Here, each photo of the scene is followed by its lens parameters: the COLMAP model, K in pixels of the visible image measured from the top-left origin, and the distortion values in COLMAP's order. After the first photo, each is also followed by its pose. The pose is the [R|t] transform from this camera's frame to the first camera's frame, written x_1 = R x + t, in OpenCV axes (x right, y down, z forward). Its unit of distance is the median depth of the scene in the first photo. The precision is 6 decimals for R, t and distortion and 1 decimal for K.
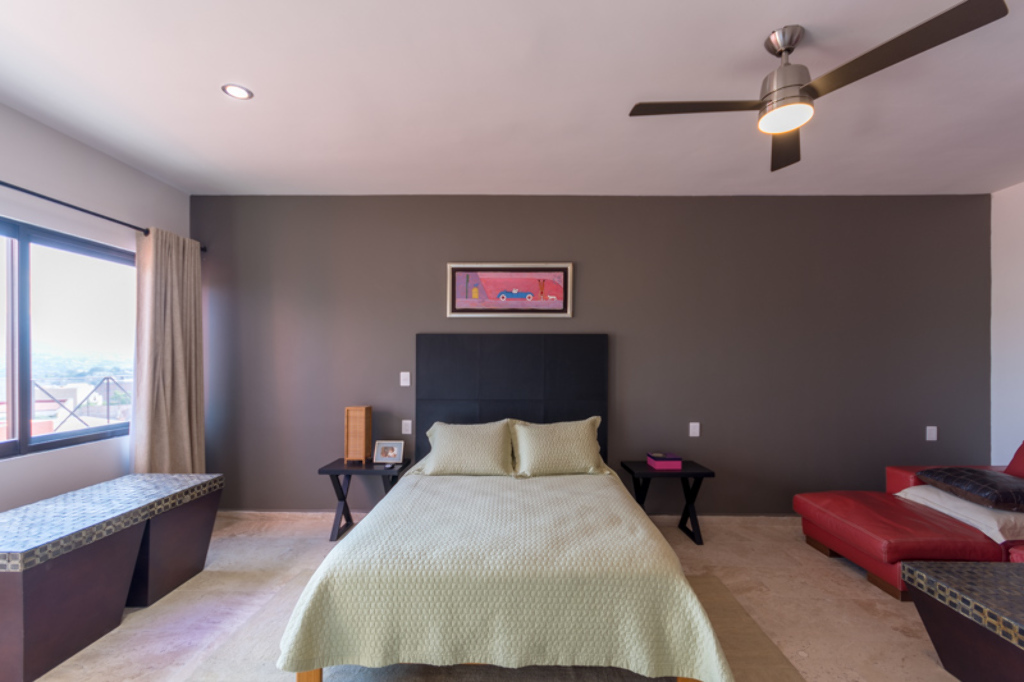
lens RADIAL K [[464.9, 0, 513.5], [0, 464.9, 360.8], [0, 0, 1]] dist [0.003048, 0.000586]
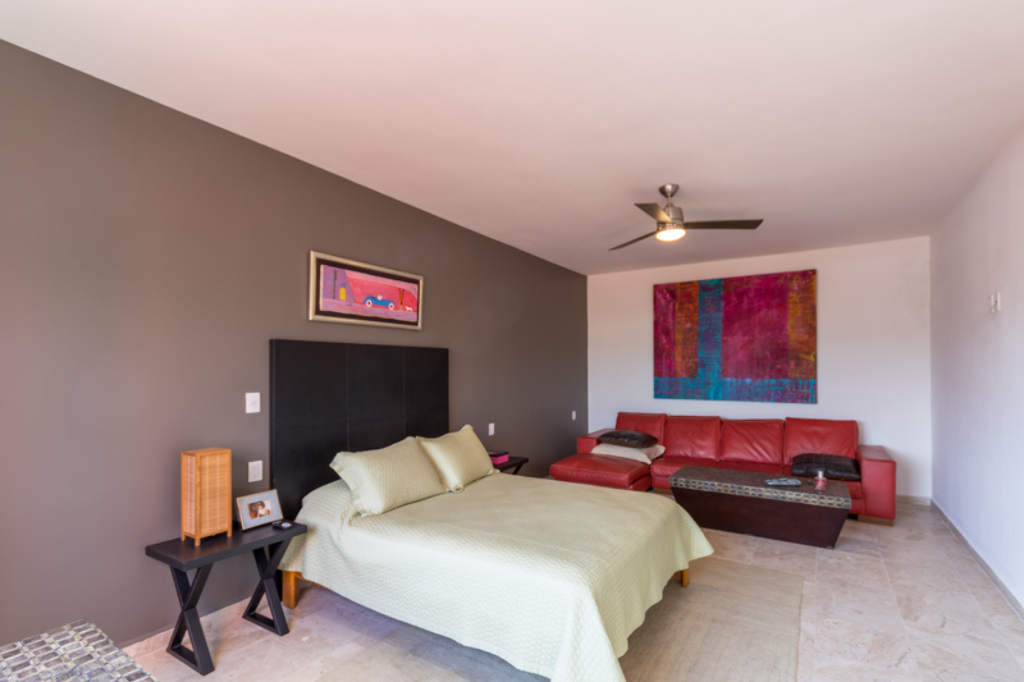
lens RADIAL K [[481.8, 0, 512.0], [0, 481.8, 366.1], [0, 0, 1]] dist [-0.001189, 0.000005]
pose [[0.518032, 0.002310, 0.855358, -0.664313], [0.011791, 0.999882, -0.009841, -0.004665], [-0.855280, 0.015183, 0.517943, 0.297088]]
